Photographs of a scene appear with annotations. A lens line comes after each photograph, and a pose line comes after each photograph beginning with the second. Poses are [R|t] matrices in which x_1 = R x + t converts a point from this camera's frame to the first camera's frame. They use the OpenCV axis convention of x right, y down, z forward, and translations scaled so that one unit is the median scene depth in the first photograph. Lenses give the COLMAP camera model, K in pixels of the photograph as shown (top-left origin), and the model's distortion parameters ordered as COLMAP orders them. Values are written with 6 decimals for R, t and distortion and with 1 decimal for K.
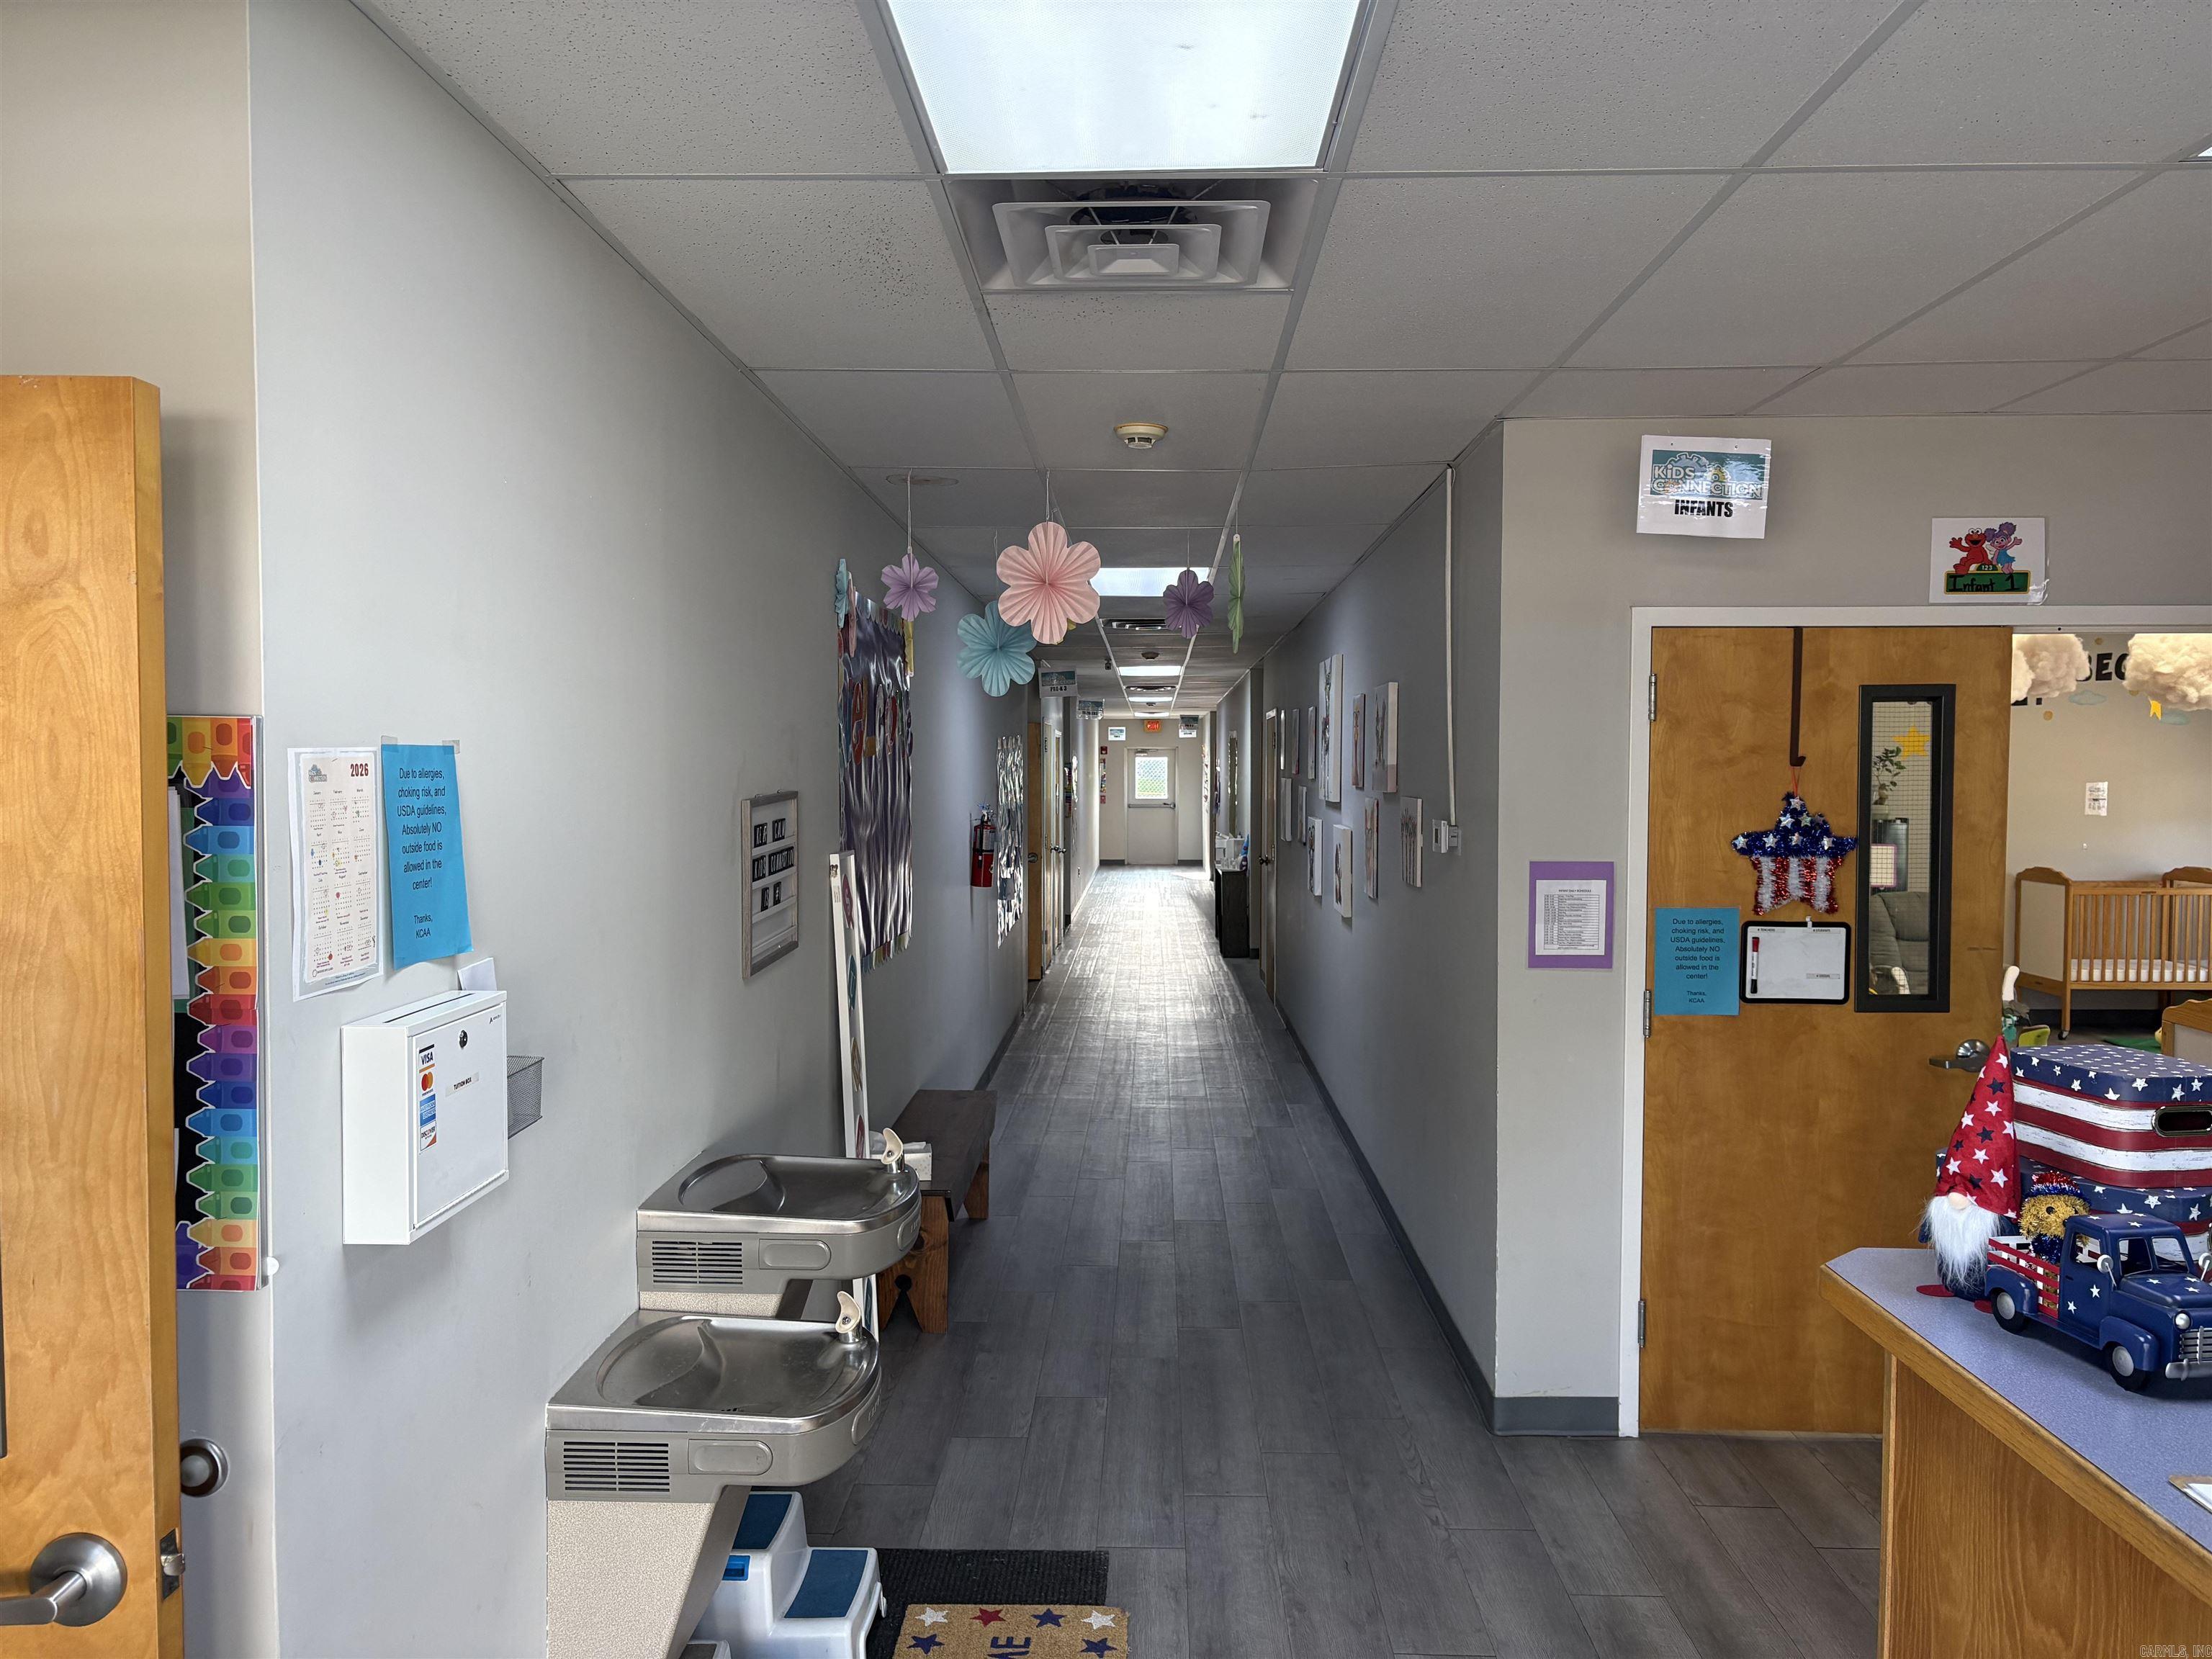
lens RADIAL K [[1606.1, 0, 1106.0], [0, 1606.1, 829.5], [0, 0, 1]] dist [0.039918, -0.051635]
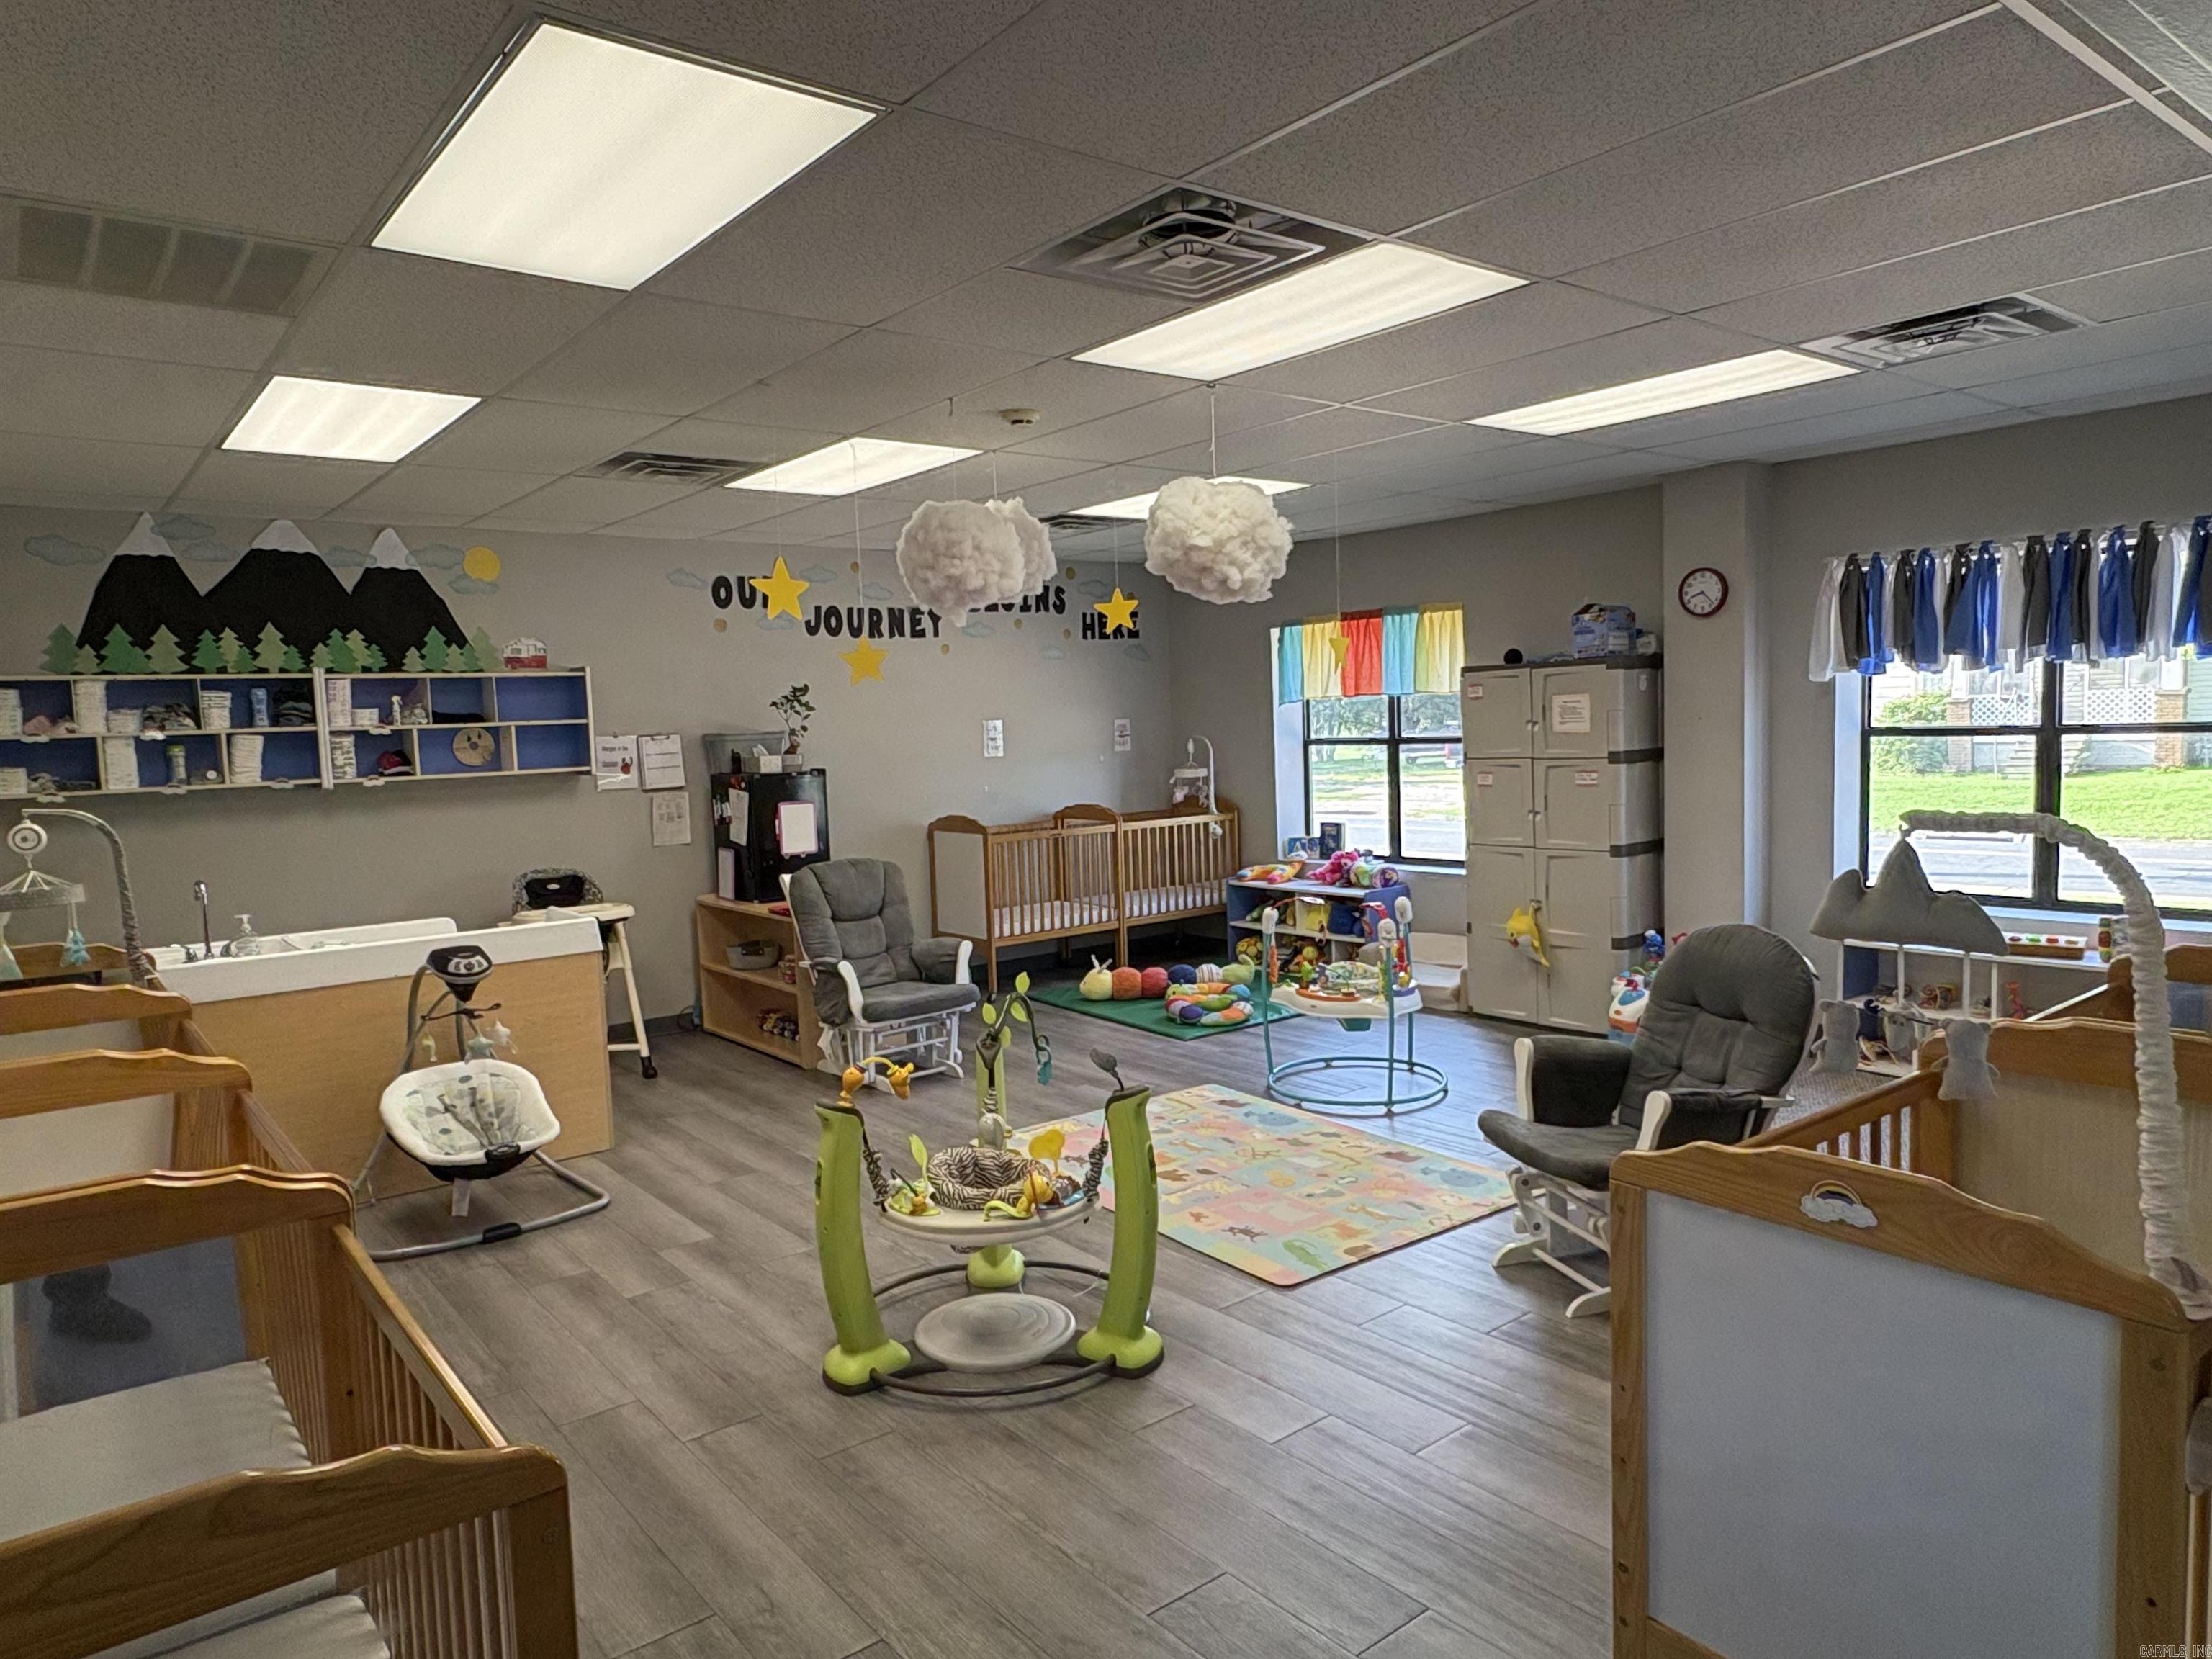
lens RADIAL K [[1424.9, 0, 1106.0], [0, 1424.9, 829.5], [0, 0, 1]] dist [0.000539, 0.000013]
pose [[0.760666, -0.078696, 0.644355, 0.130953], [0.060343, 0.996899, 0.050516, -0.004161], [-0.646332, 0.000456, 0.763056, 0.346385]]
